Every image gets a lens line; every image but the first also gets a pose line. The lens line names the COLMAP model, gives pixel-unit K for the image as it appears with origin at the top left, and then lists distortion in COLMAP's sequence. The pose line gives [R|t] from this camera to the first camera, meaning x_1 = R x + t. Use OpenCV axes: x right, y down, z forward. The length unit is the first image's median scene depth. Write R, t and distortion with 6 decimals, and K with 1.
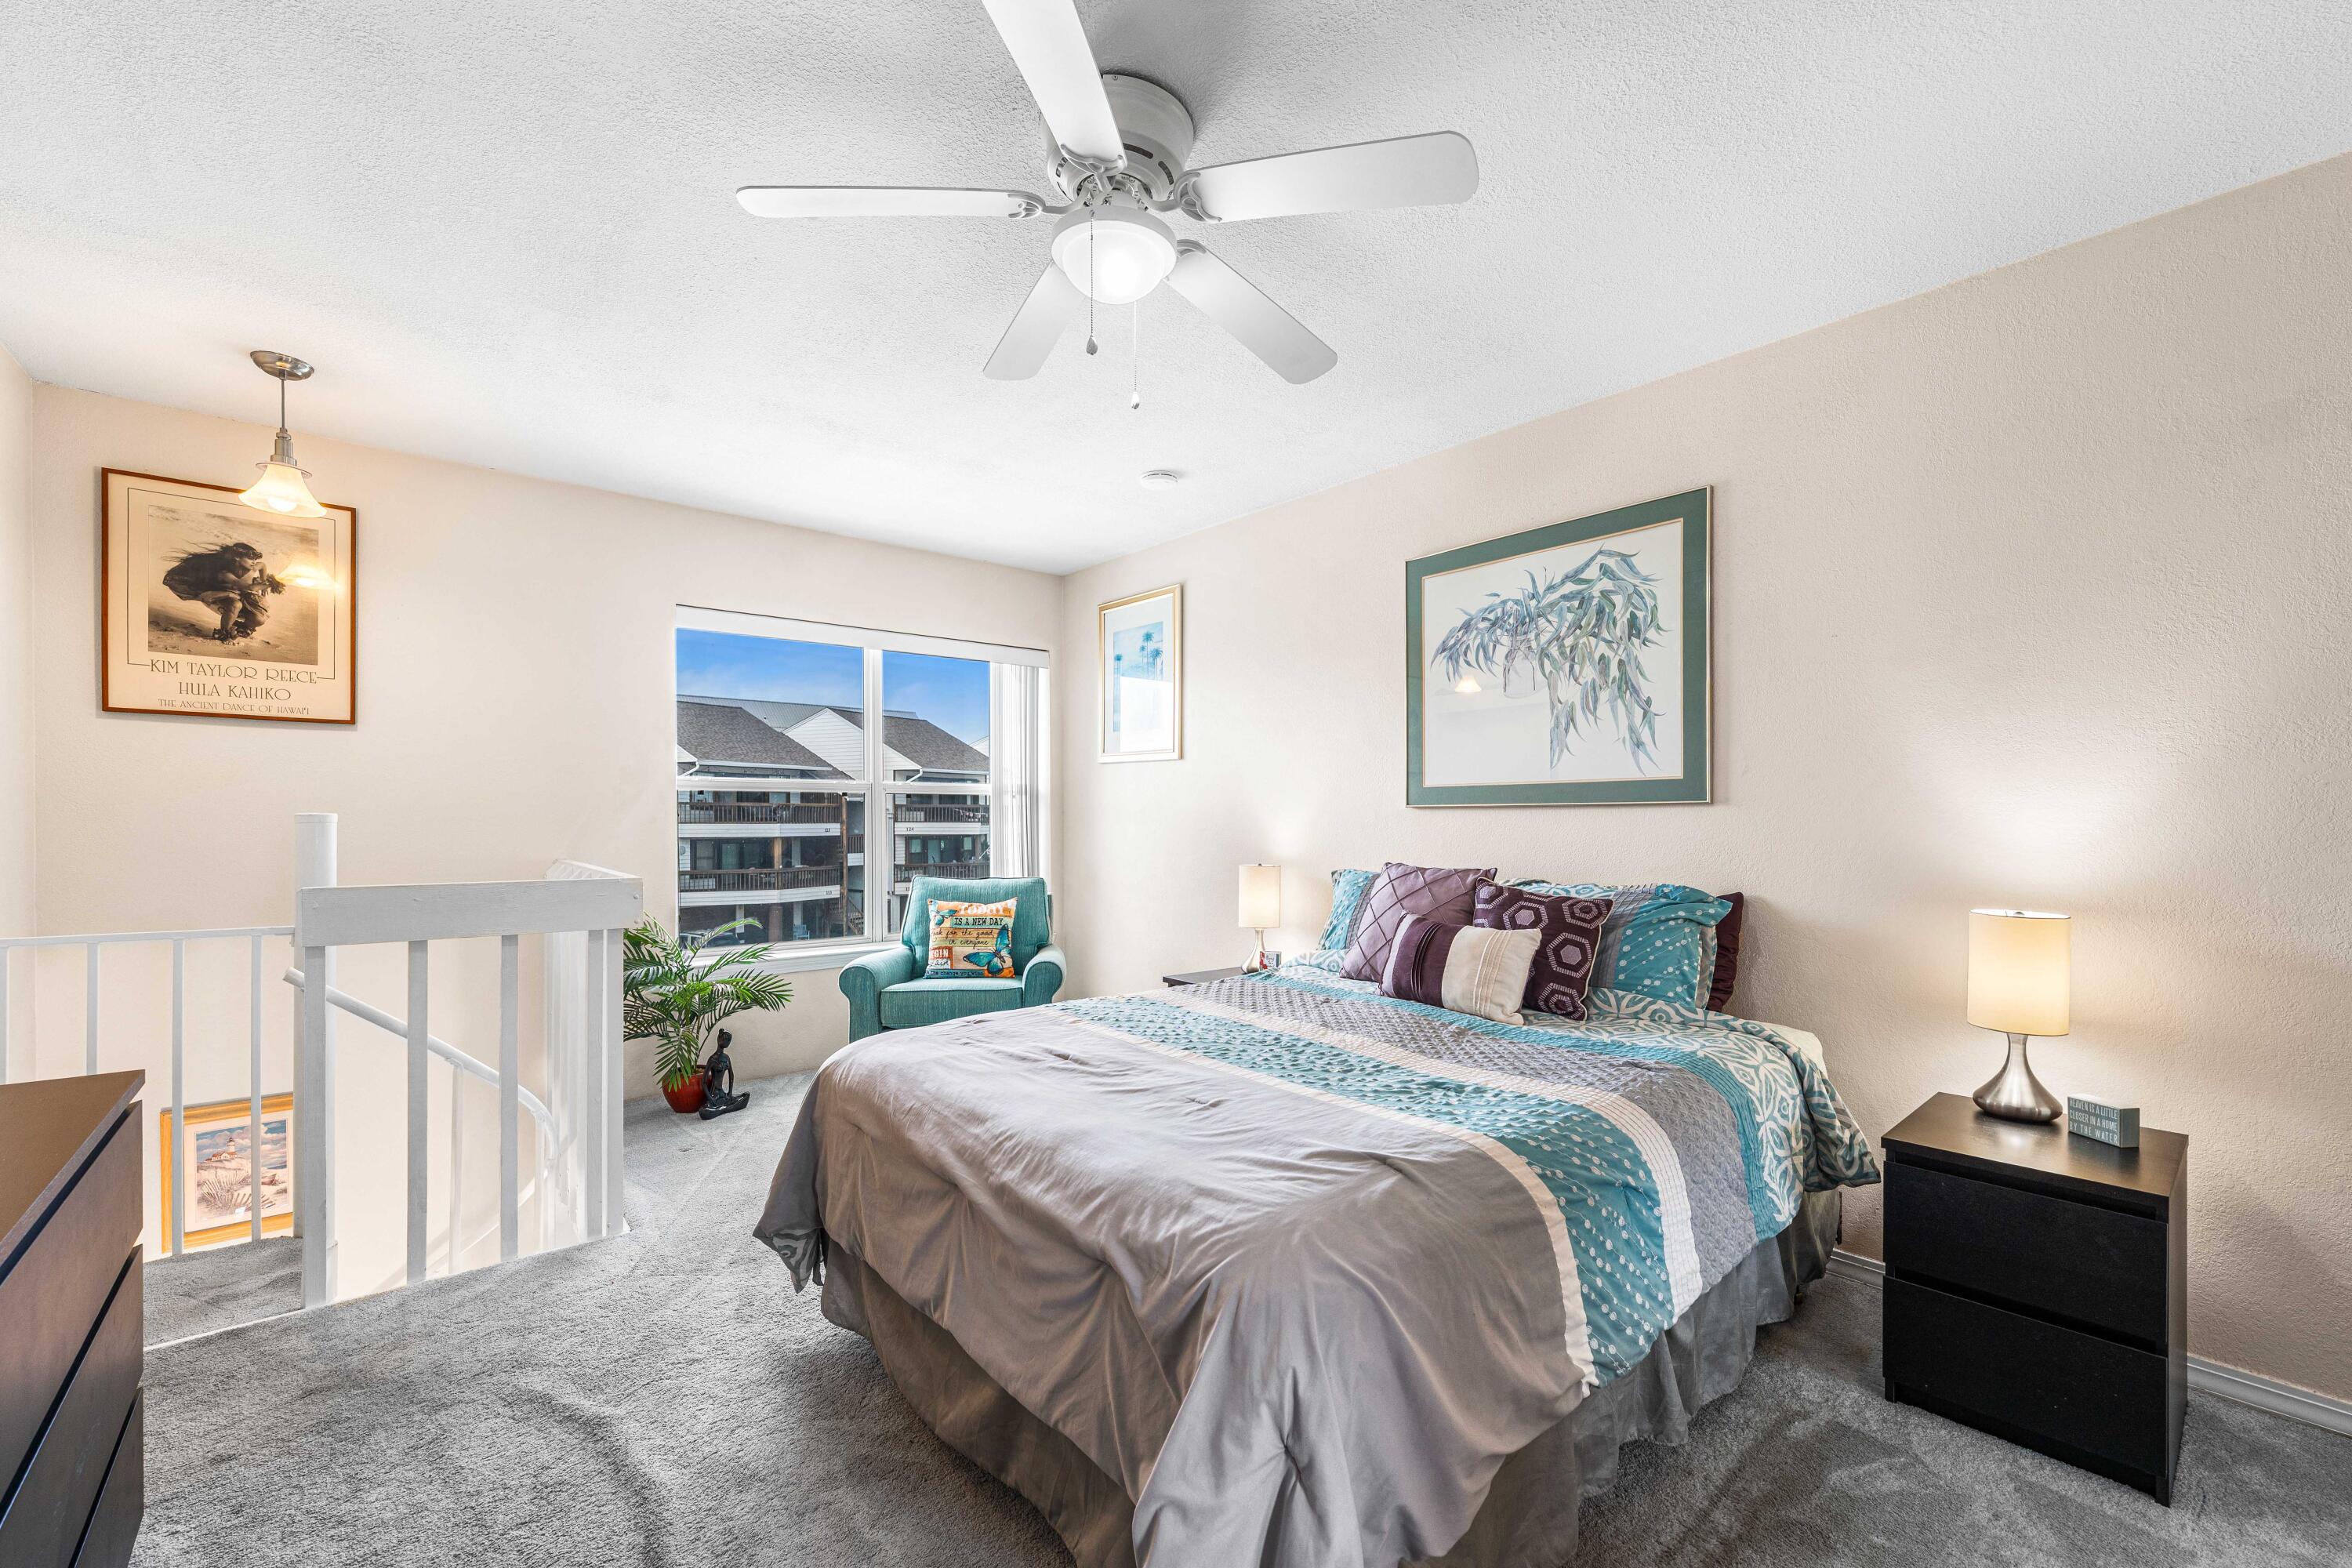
lens RADIAL K [[953.0, 0, 1127.8], [0, 953.0, 814.8], [0, 0, 1]] dist [0.000056, -0.000046]
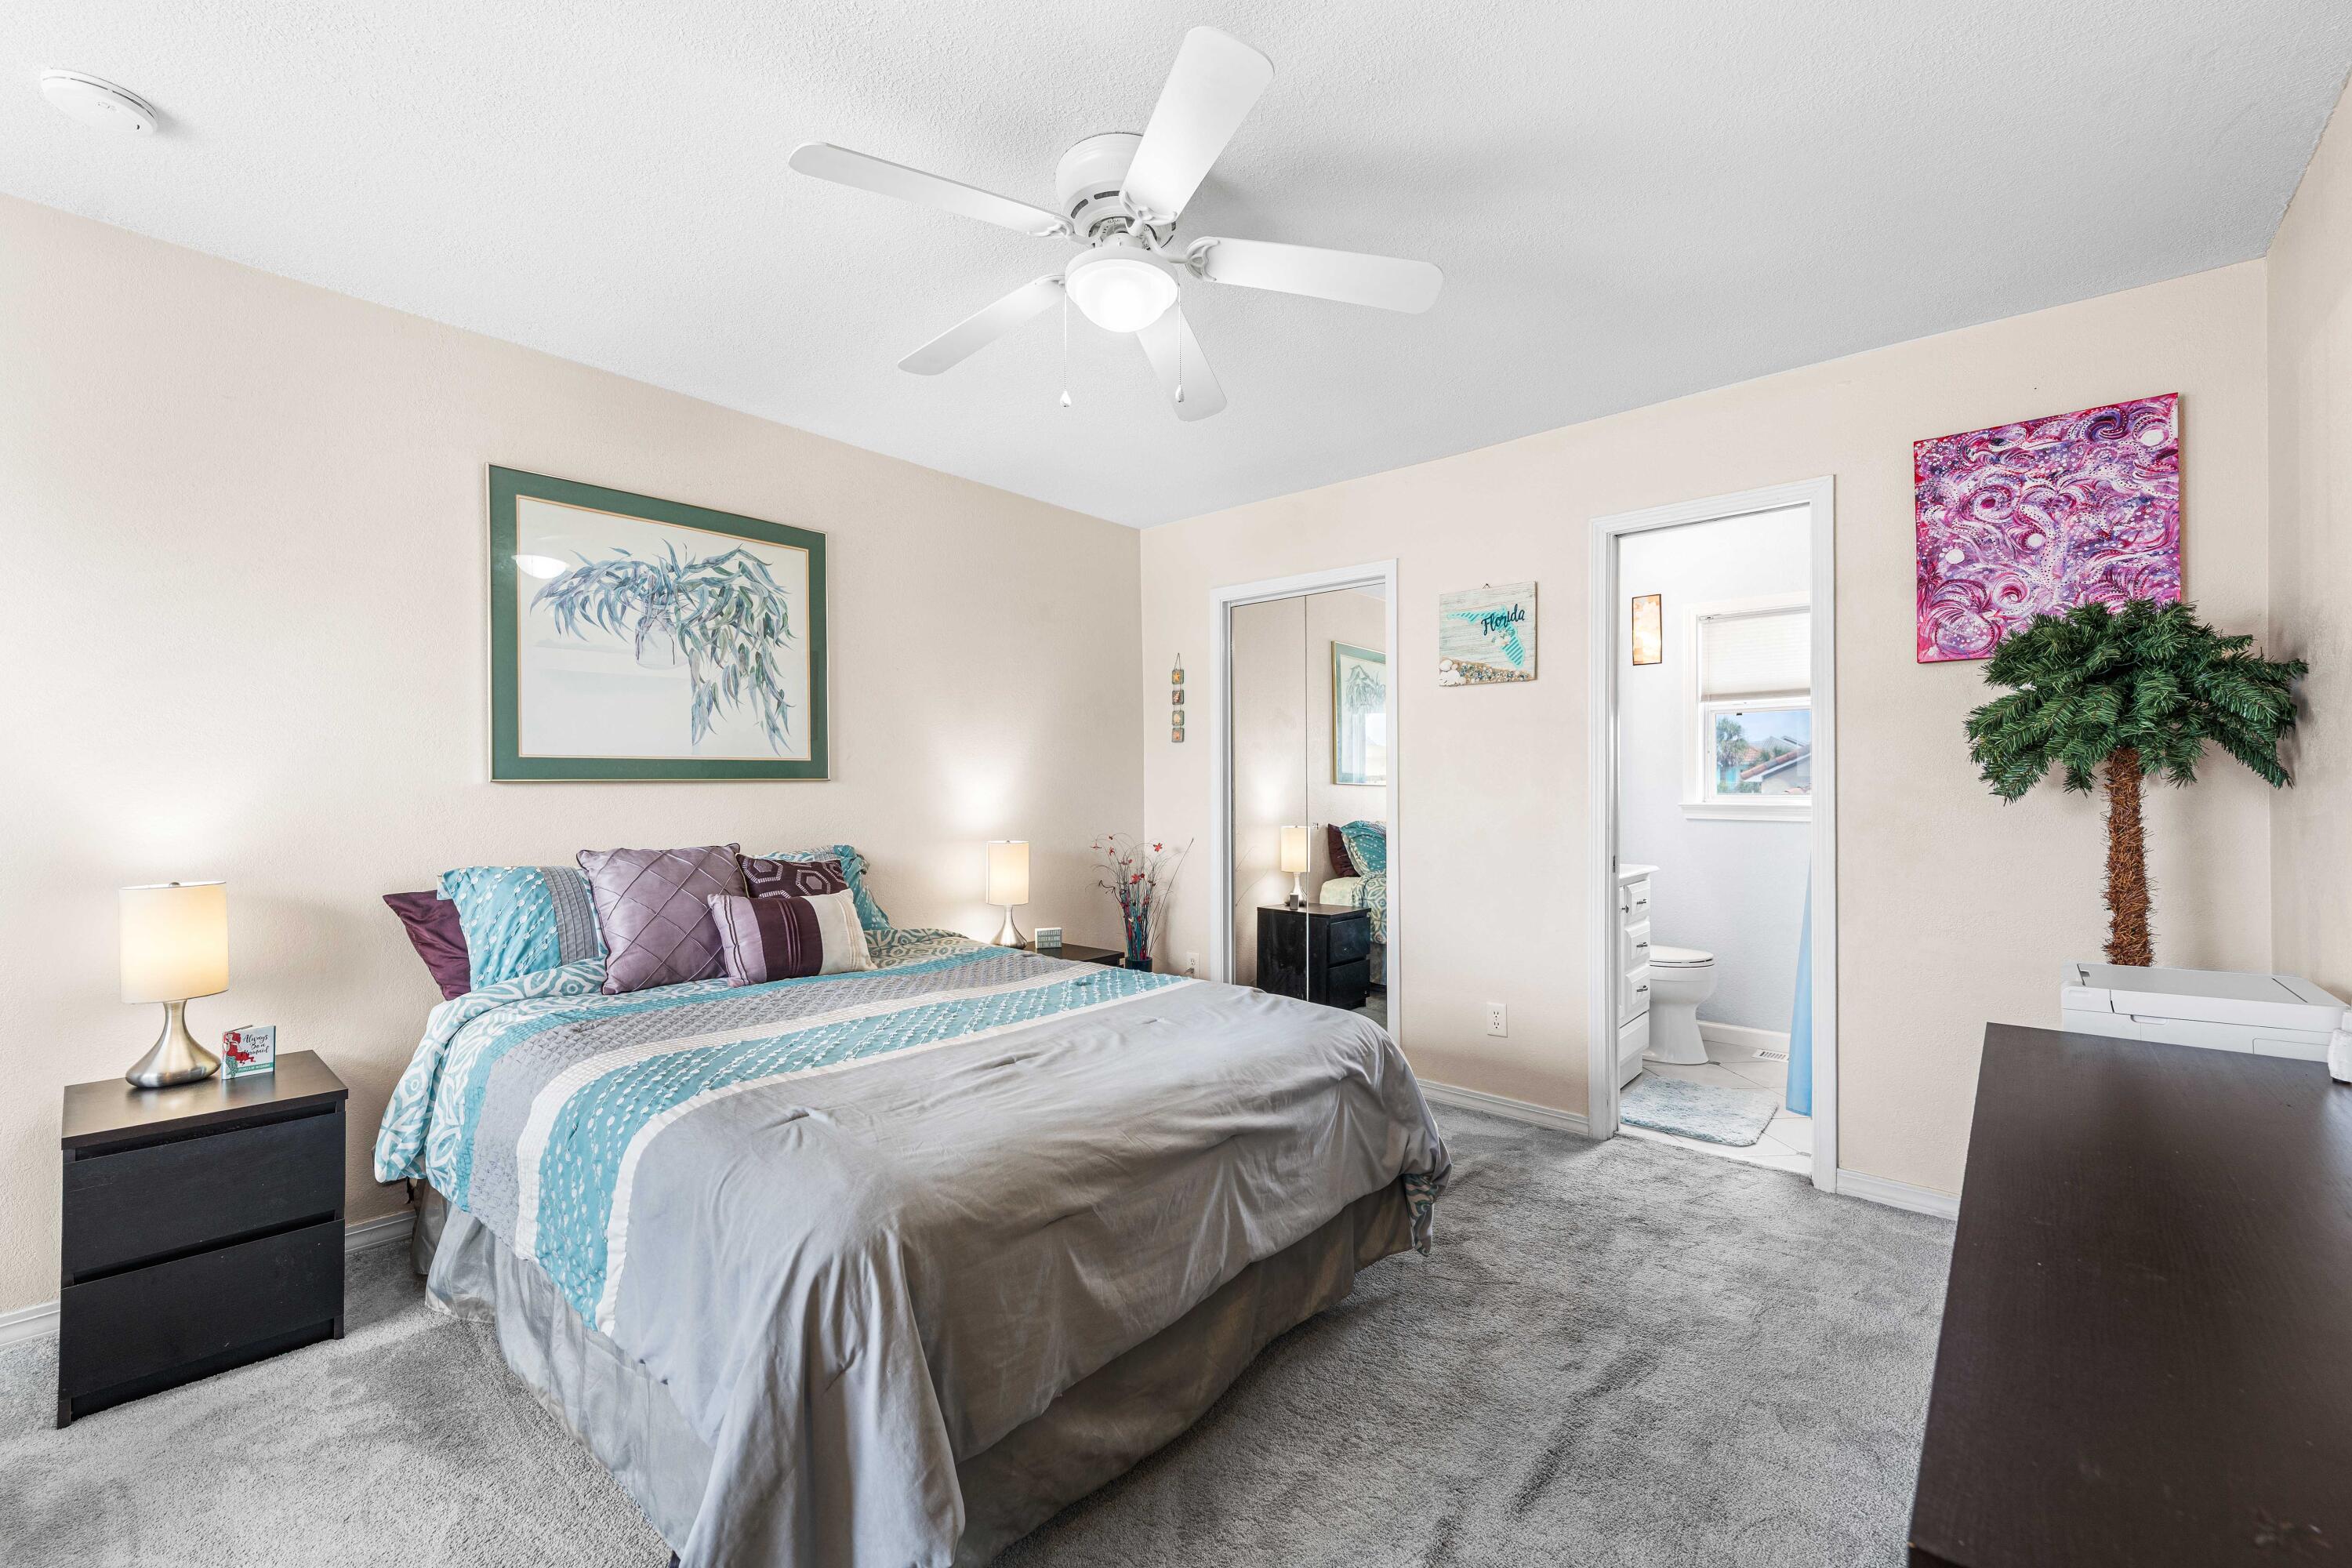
lens RADIAL K [[1008.6, 0, 1171.4], [0, 1008.6, 779.6], [0, 0, 1]] dist [0.005744, 0.000323]
pose [[-0.193171, 0.002928, 0.981161, -0.728525], [0.003247, 0.999992, -0.002345, -0.007579], [-0.981160, 0.002733, -0.193179, 0.725807]]
